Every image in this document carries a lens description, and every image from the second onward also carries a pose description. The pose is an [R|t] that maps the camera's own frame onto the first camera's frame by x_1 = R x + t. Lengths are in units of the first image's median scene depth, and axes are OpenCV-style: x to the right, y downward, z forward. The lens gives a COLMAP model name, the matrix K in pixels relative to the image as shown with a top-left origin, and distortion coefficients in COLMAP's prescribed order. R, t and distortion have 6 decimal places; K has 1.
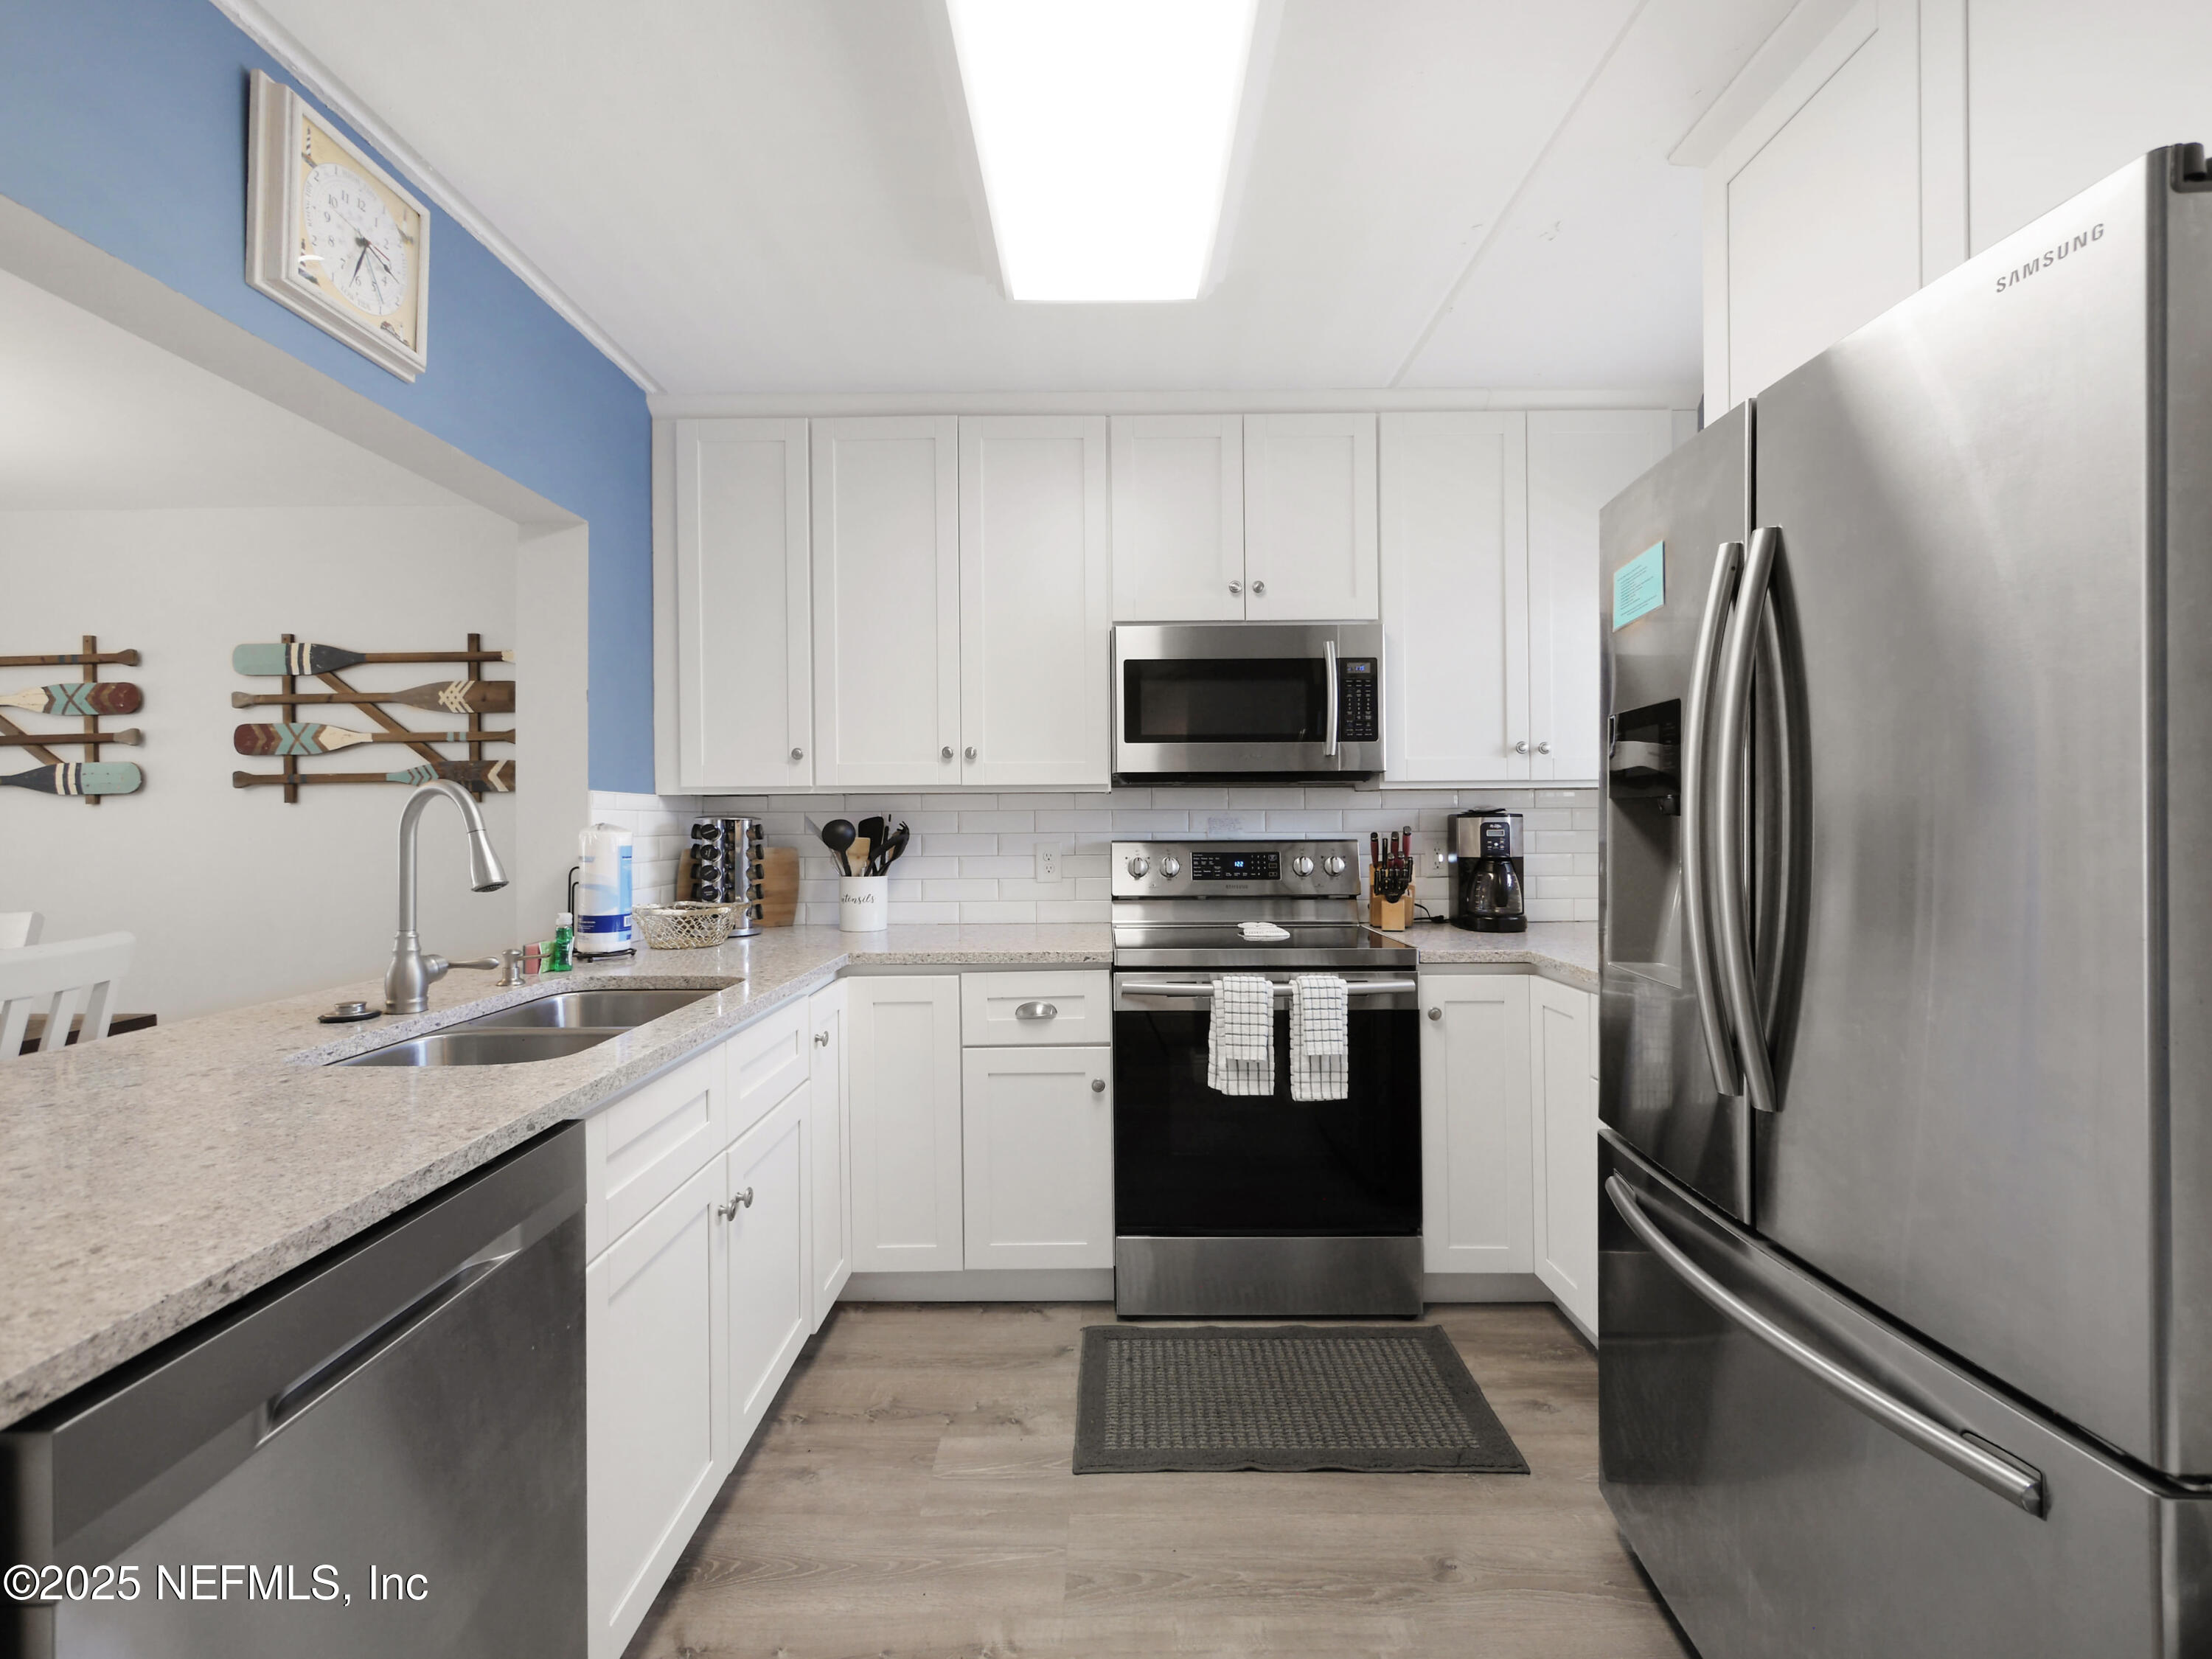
lens RADIAL K [[964.7, 0, 1106.8], [0, 964.7, 814.1], [0, 0, 1]] dist [0.009553, -0.000701]
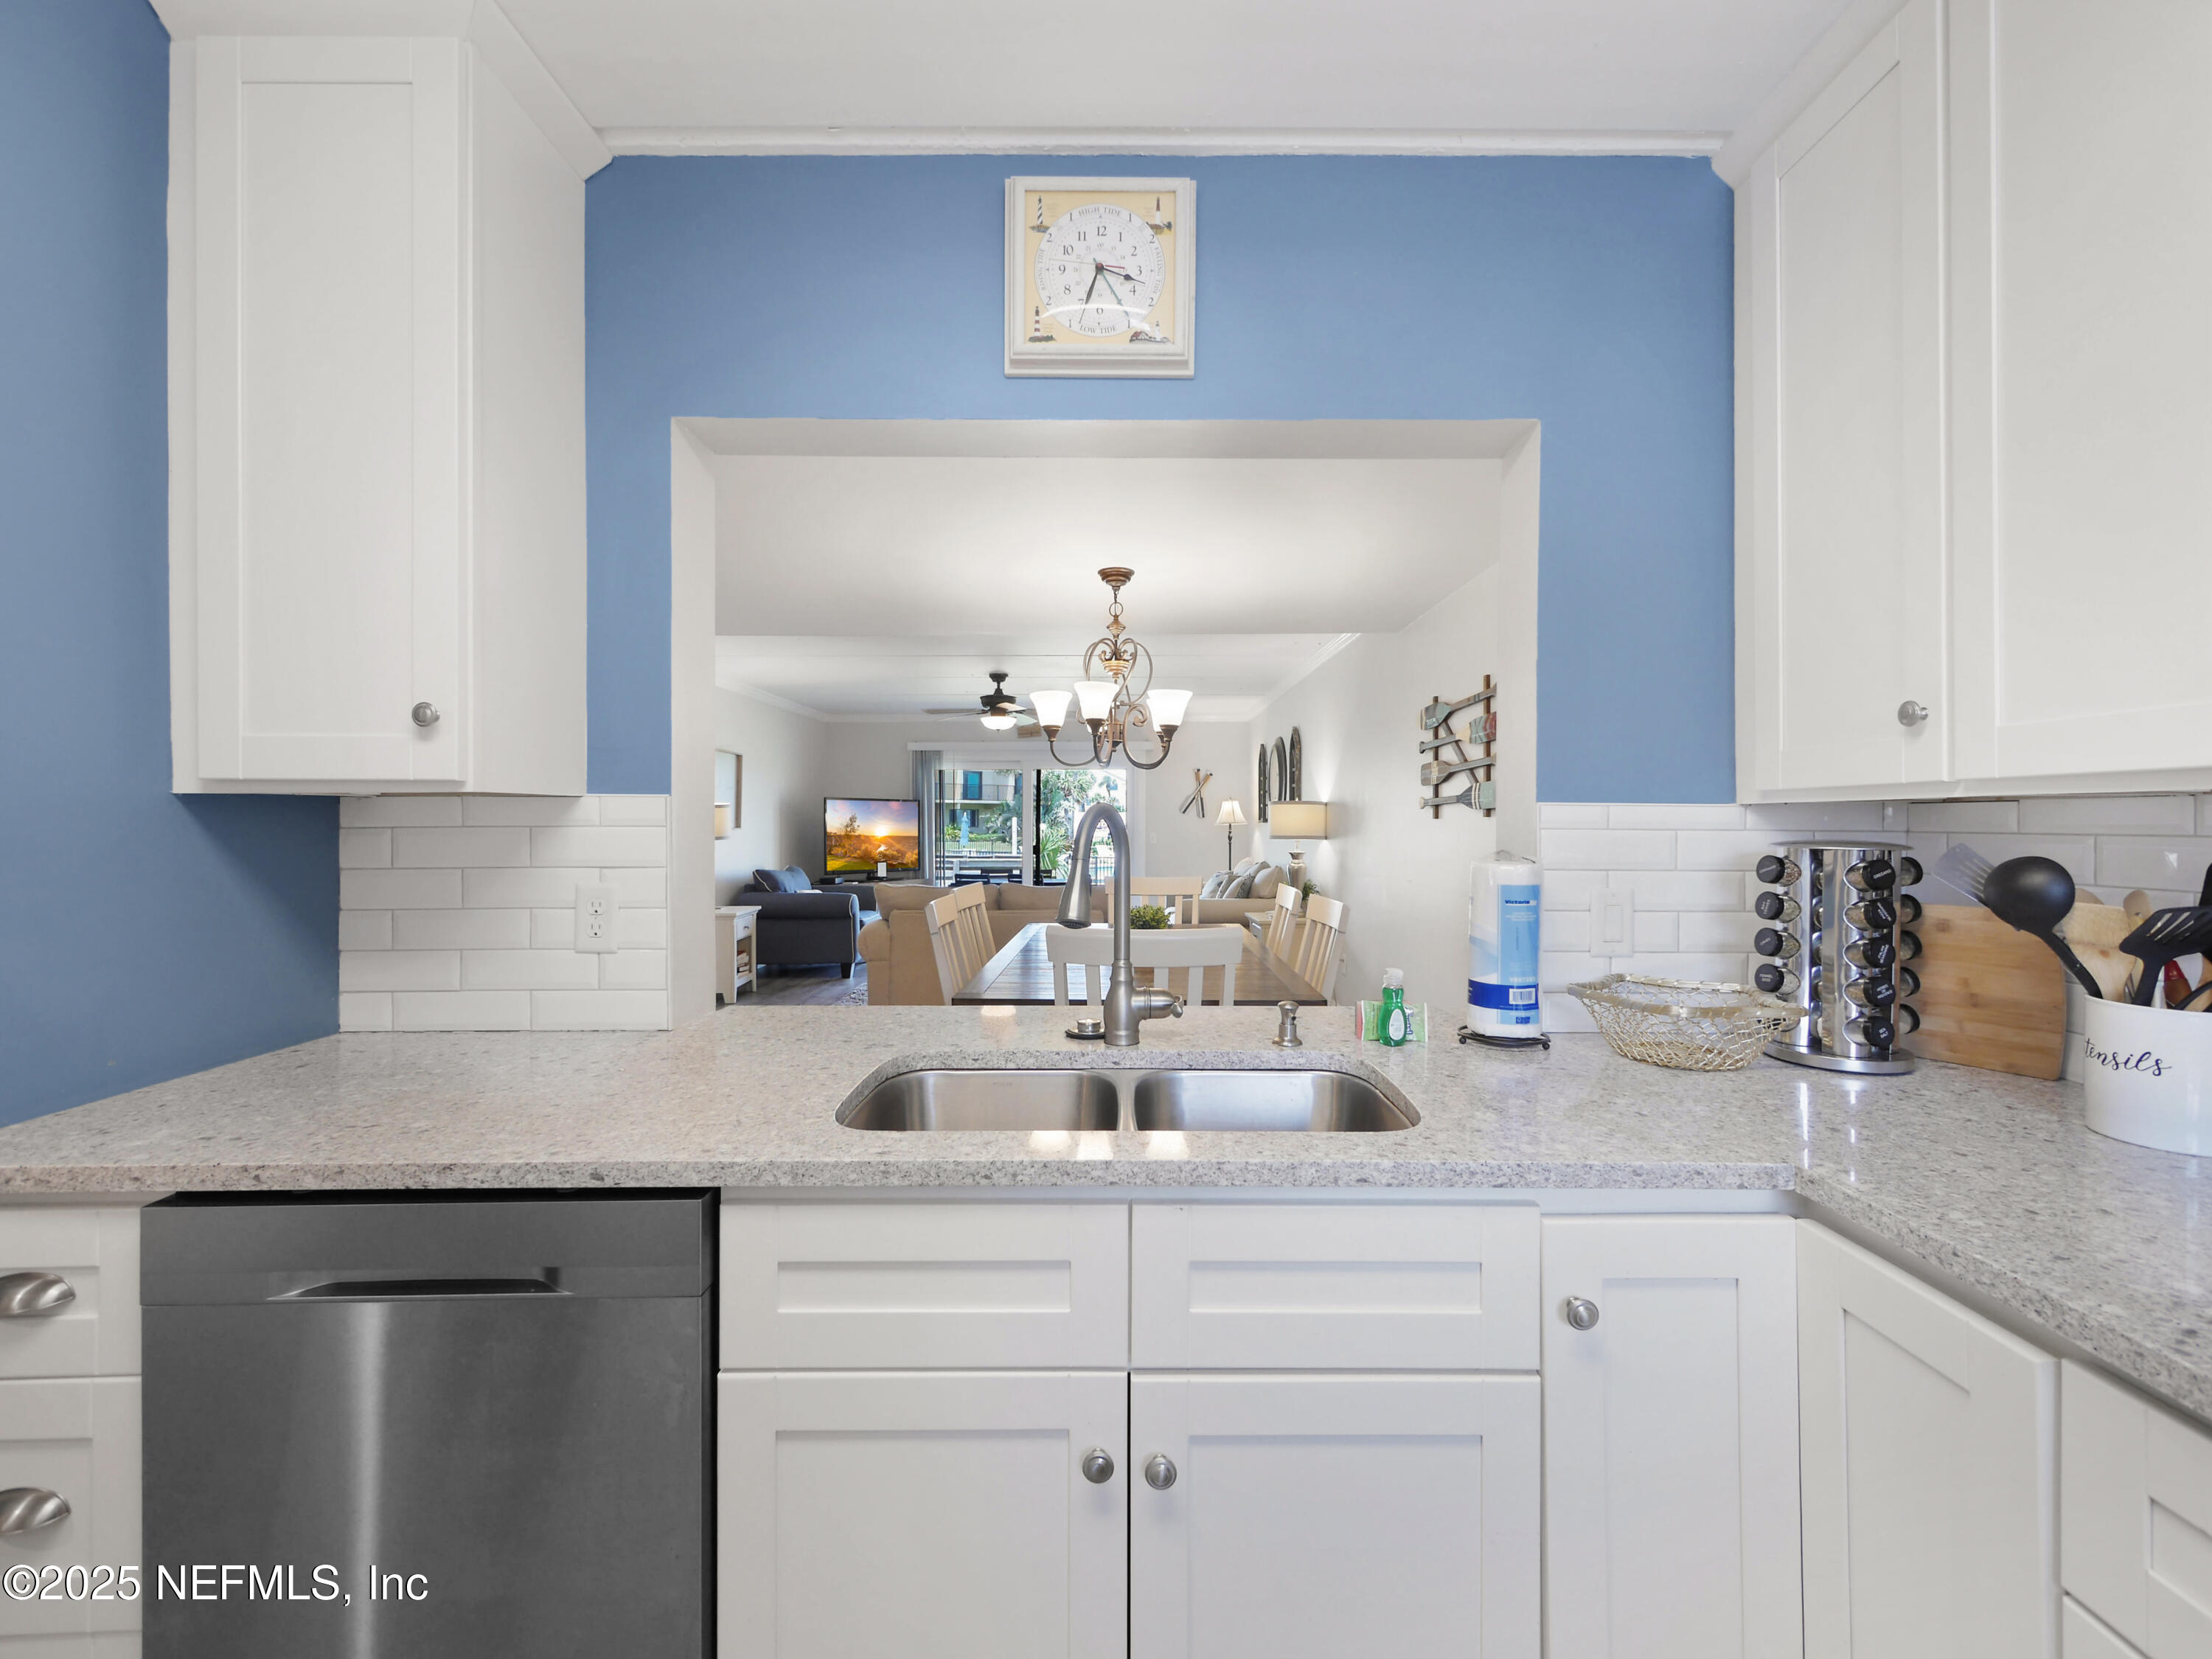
lens RADIAL K [[964.7, 0, 1117.1], [0, 964.7, 833.2], [0, 0, 1]] dist [0.009553, -0.000701]
pose [[0.010777, 0.016890, -0.999799, 0.257934], [0.002148, 0.999855, 0.016914, -0.023070], [0.999940, -0.002329, 0.010739, 1.064795]]
